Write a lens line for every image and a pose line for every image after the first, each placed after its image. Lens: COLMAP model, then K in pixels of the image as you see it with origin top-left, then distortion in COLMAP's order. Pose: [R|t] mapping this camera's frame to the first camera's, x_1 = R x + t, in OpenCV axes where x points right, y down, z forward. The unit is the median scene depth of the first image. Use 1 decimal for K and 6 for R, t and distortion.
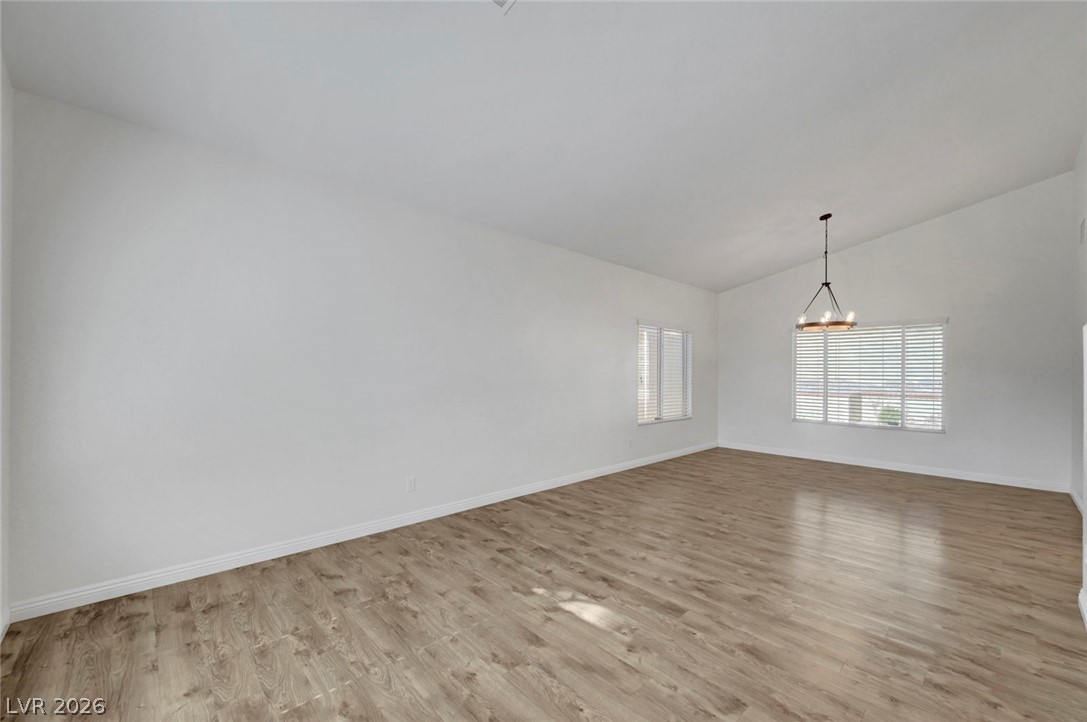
lens RADIAL K [[431.4, 0, 547.0], [0, 431.4, 364.5], [0, 0, 1]] dist [-0.000798, 0.000634]
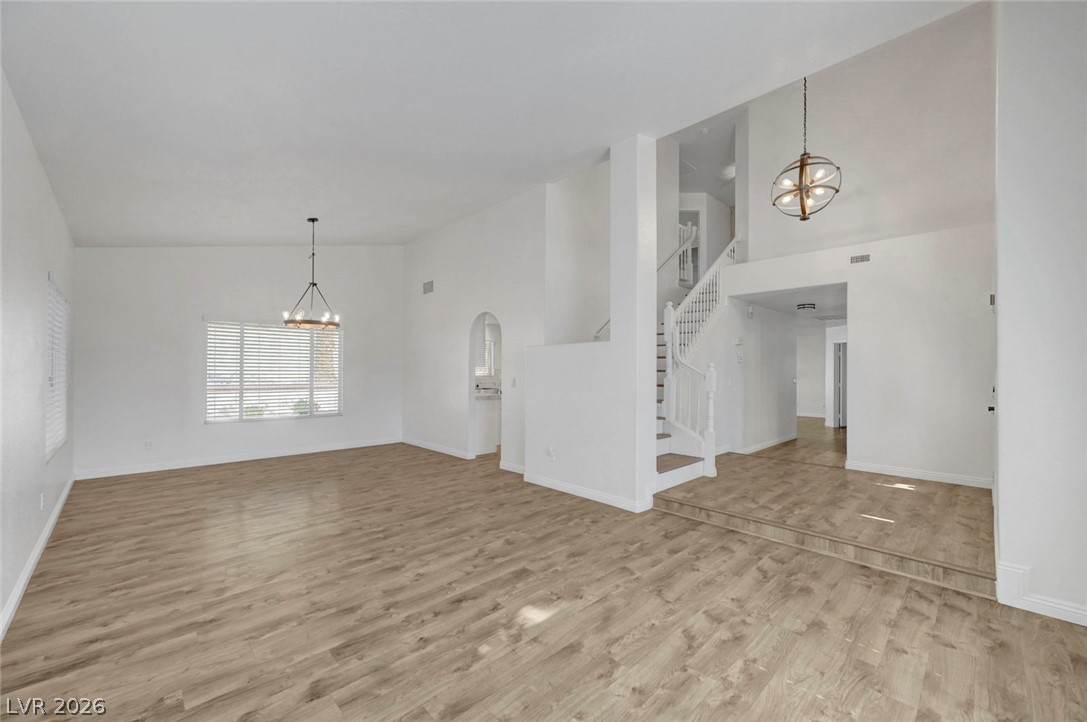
lens RADIAL K [[431.4, 0, 546.8], [0, 431.4, 366.6], [0, 0, 1]] dist [-0.000798, 0.000634]
pose [[-0.012001, 0.001554, 0.999927, -0.628046], [-0.023039, 0.999733, -0.001830, 0.003571], [-0.999663, -0.023059, -0.011962, 0.679690]]
